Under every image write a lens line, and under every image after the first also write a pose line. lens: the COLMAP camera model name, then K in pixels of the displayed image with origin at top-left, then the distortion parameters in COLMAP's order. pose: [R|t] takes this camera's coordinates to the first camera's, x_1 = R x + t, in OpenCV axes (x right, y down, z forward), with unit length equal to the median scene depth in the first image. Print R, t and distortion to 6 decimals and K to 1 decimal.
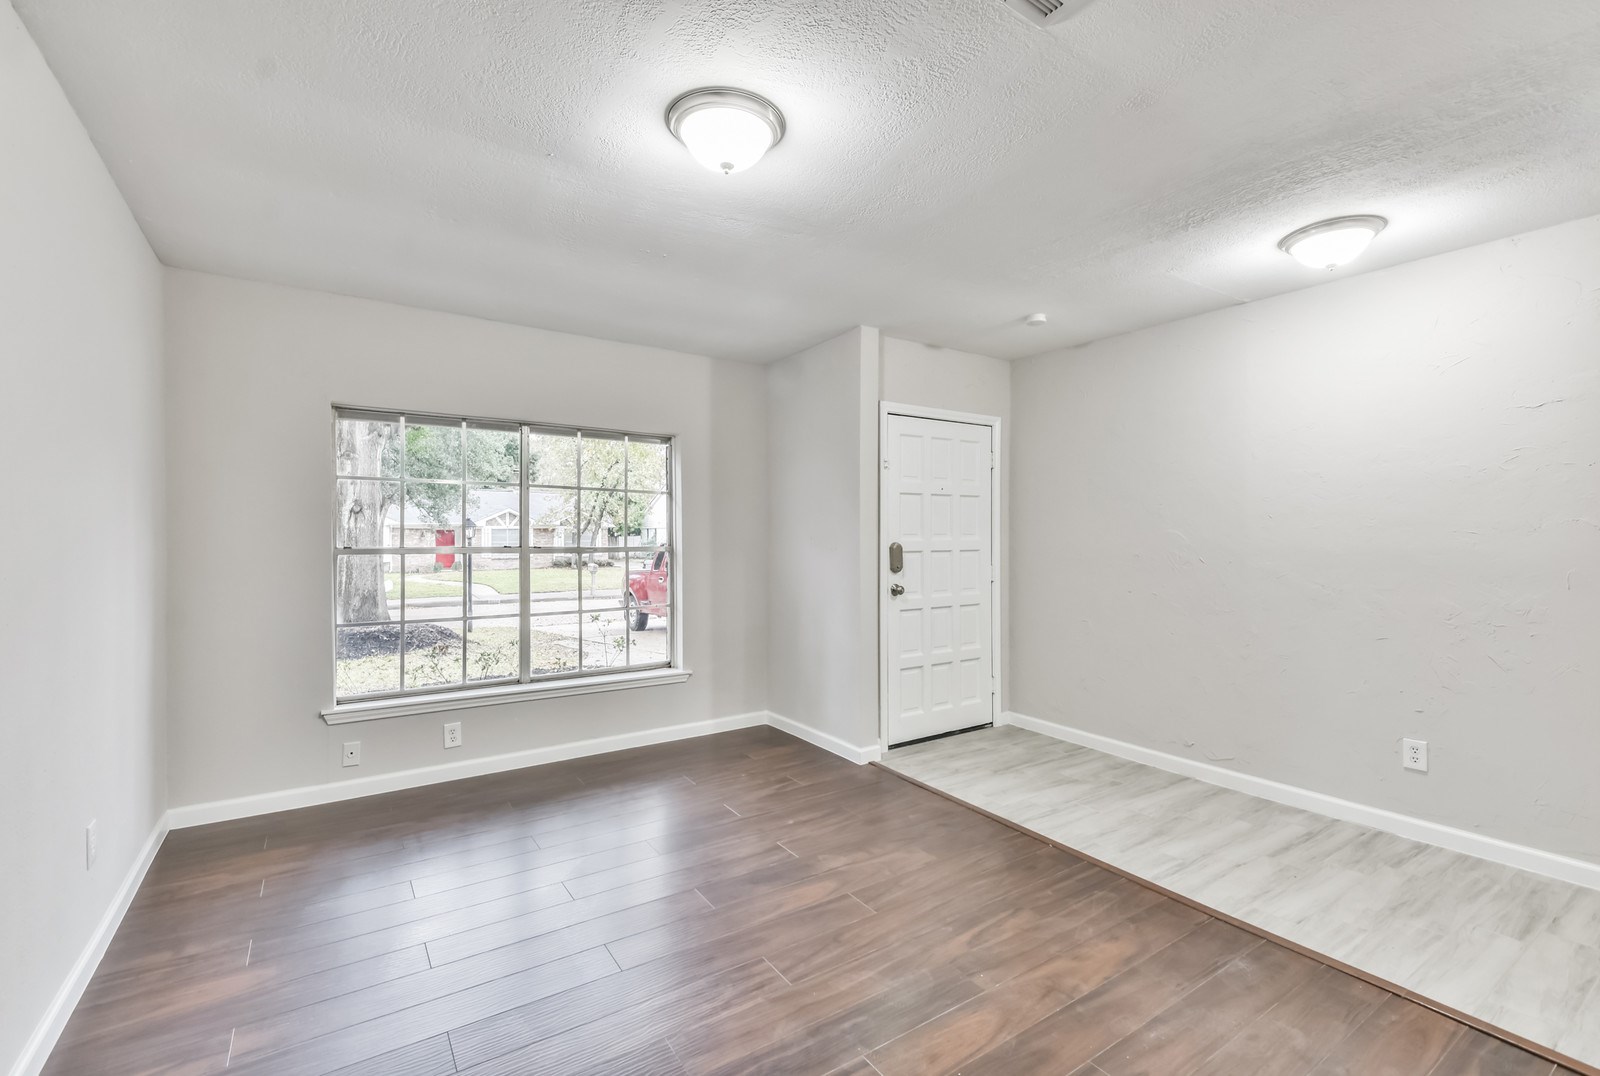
lens RADIAL K [[702.8, 0, 800.9], [0, 702.8, 536.2], [0, 0, 1]] dist [0.034519, -0.012591]
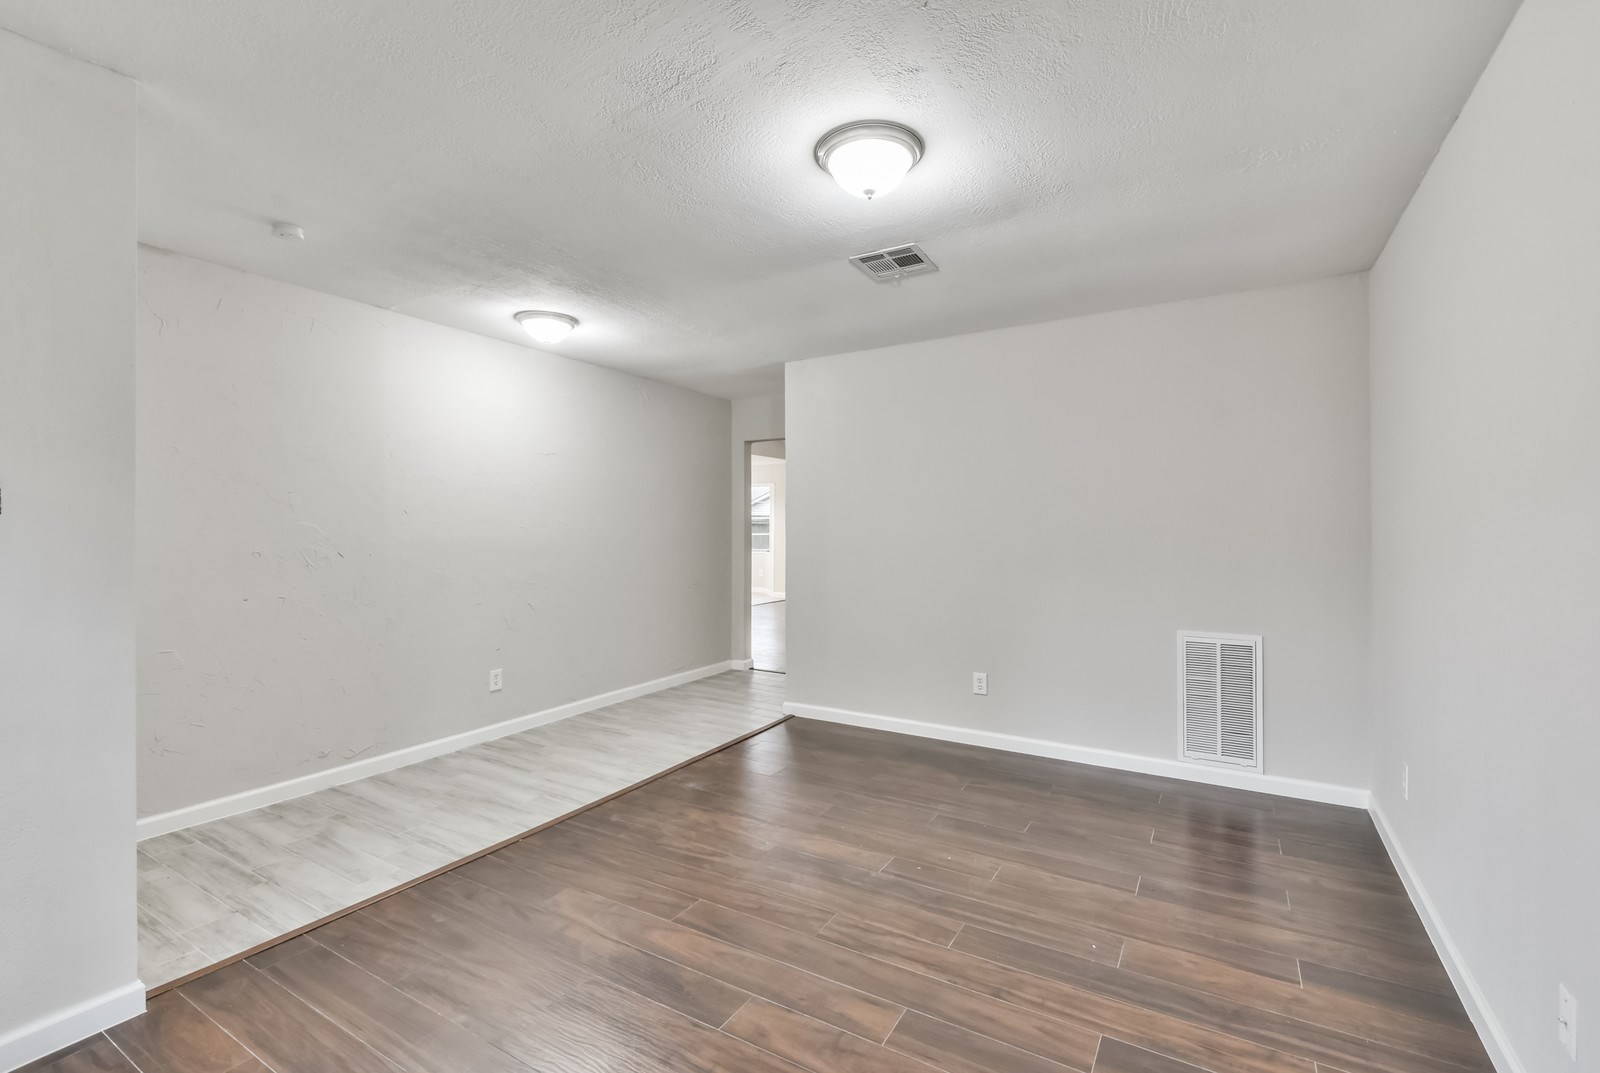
lens RADIAL K [[702.8, 0, 808.8], [0, 702.8, 531.6], [0, 0, 1]] dist [0.034519, -0.012591]
pose [[-0.426567, -0.005810, 0.904437, -0.754657], [0.001141, 0.999975, 0.006962, -0.003675], [-0.904455, 0.004002, -0.426550, 1.110087]]
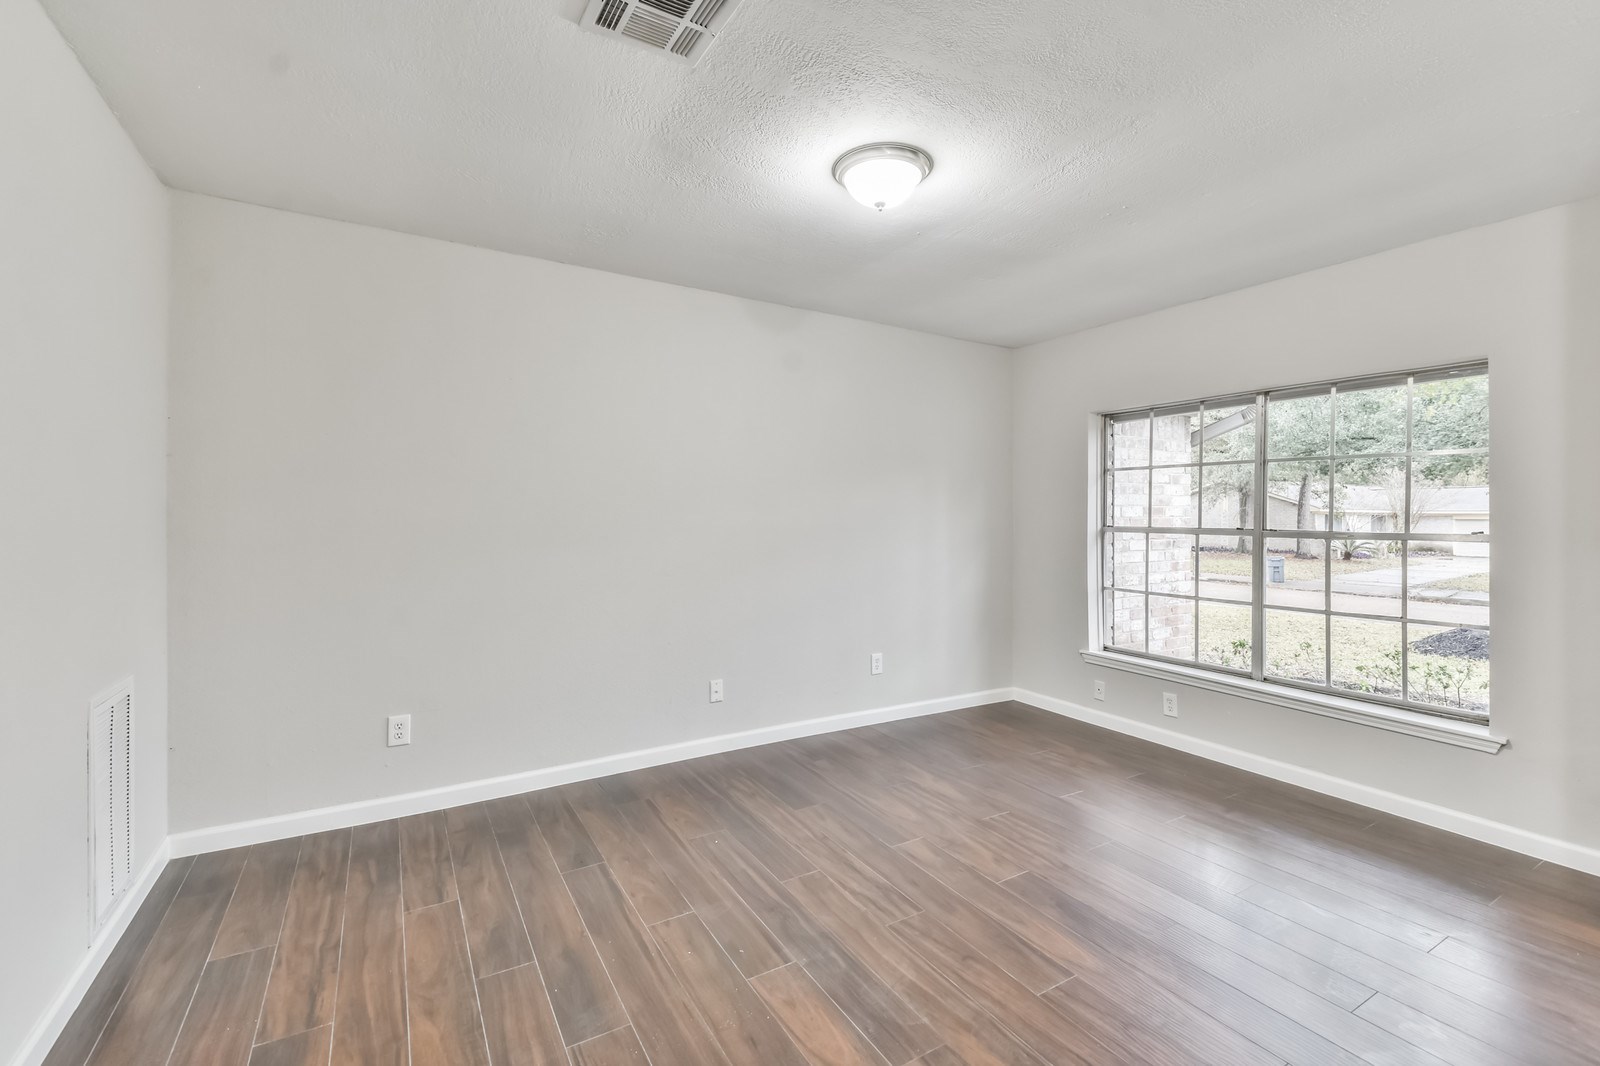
lens RADIAL K [[697.2, 0, 808.8], [0, 697.2, 522.9], [0, 0, 1]] dist [0.026050, -0.012222]
pose [[-0.048329, 0.008137, -0.998798, 0.764528], [-0.007799, 0.999933, 0.008524, 0.005339], [0.998801, 0.008202, -0.048262, 0.671138]]
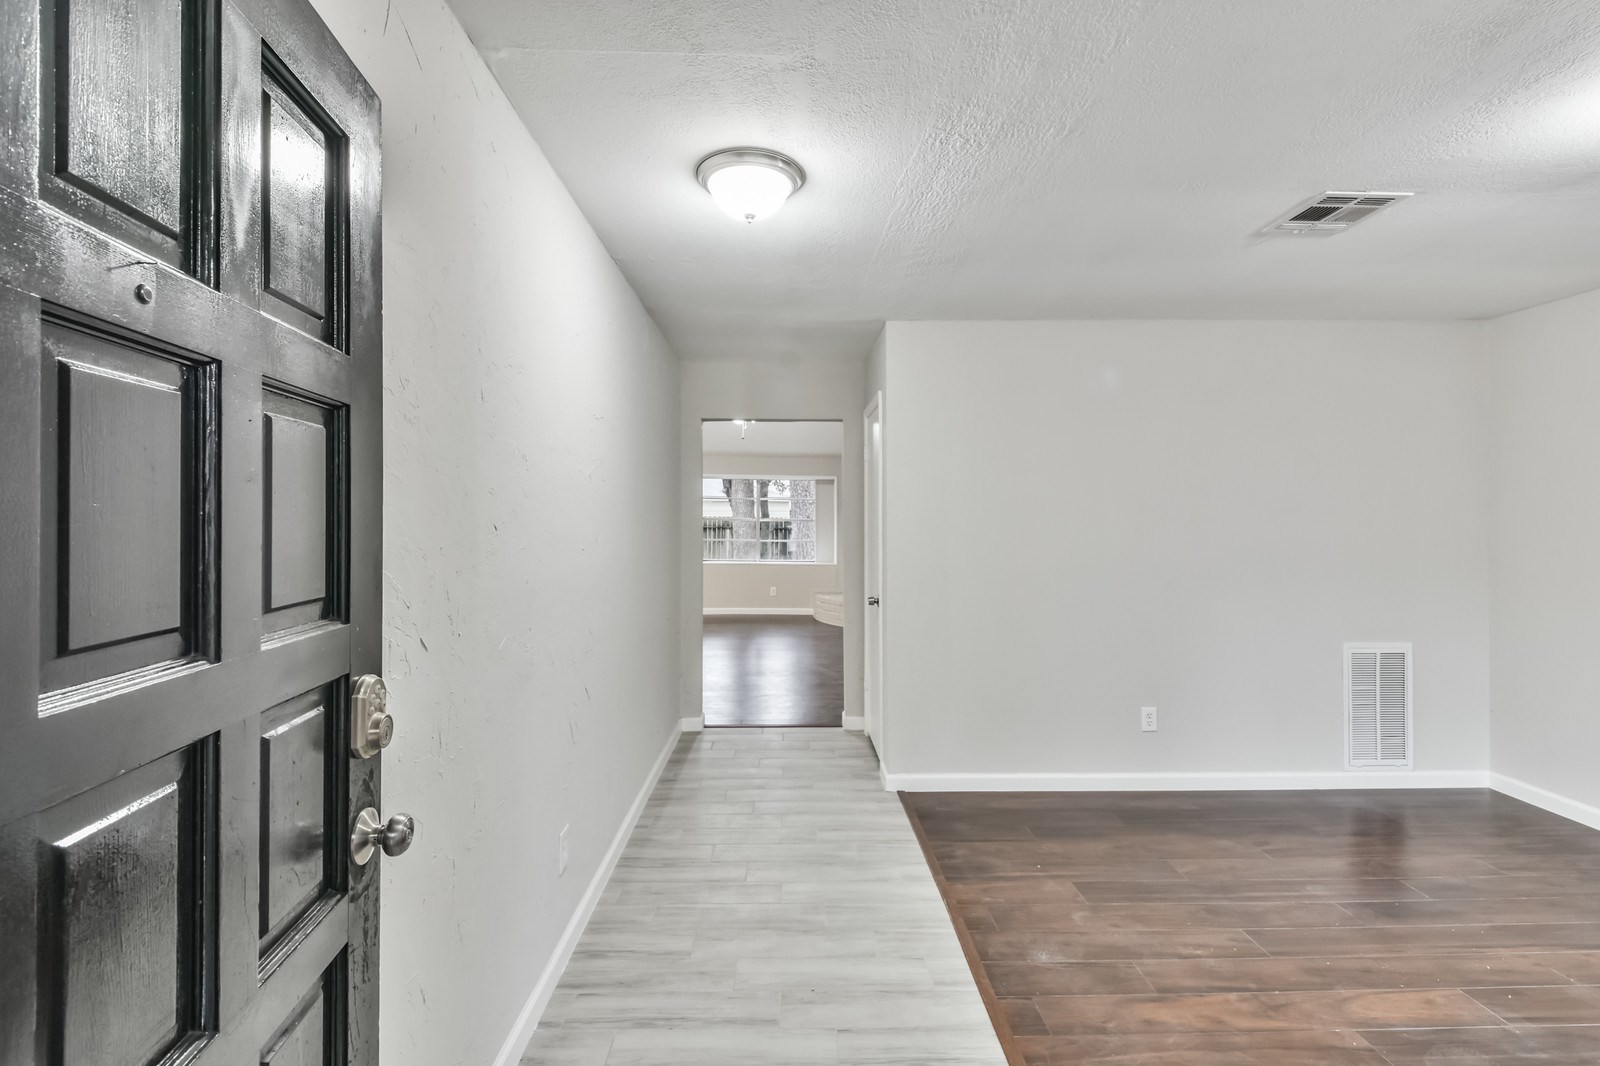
lens RADIAL K [[697.2, 0, 803.5], [0, 697.2, 523.1], [0, 0, 1]] dist [0.026050, -0.012222]
pose [[-0.844838, -0.003859, 0.535008, 0.274022], [-0.000823, 0.999982, 0.005913, -0.042885], [-0.535021, 0.004555, -0.844826, 1.588657]]
